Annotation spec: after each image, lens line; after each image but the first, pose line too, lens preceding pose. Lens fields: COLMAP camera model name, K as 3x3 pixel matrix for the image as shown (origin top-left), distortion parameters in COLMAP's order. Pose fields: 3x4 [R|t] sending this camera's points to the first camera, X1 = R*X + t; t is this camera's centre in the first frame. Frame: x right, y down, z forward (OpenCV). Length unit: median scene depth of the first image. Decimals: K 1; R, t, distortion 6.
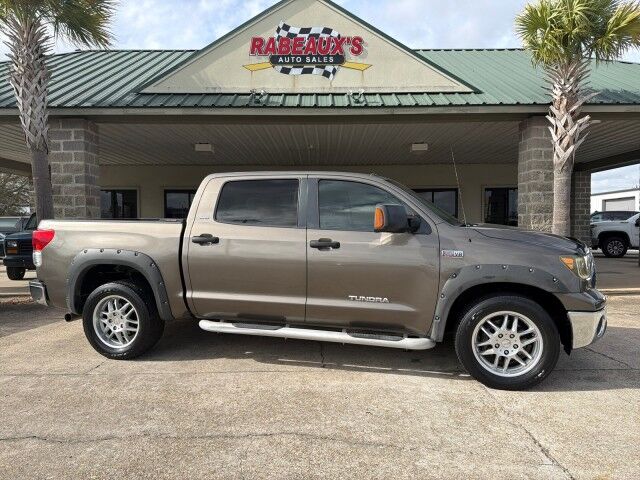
lens RADIAL K [[446.4, 0, 322.2], [0, 446.4, 241.5], [0, 0, 1]] dist [0.028720, -0.040062]
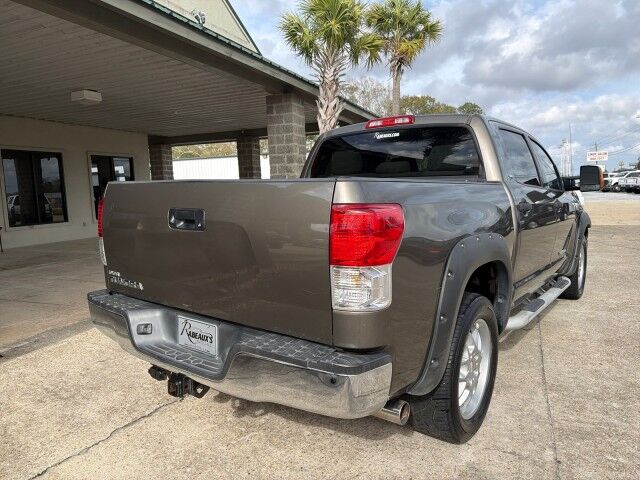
lens RADIAL K [[446.4, 0, 322.2], [0, 446.4, 241.5], [0, 0, 1]] dist [0.028720, -0.040062]
pose [[0.403765, -0.111324, 0.908064, -0.600224], [0.060340, 0.993648, 0.094986, -0.020781], [-0.912870, 0.016440, 0.407918, 0.563482]]
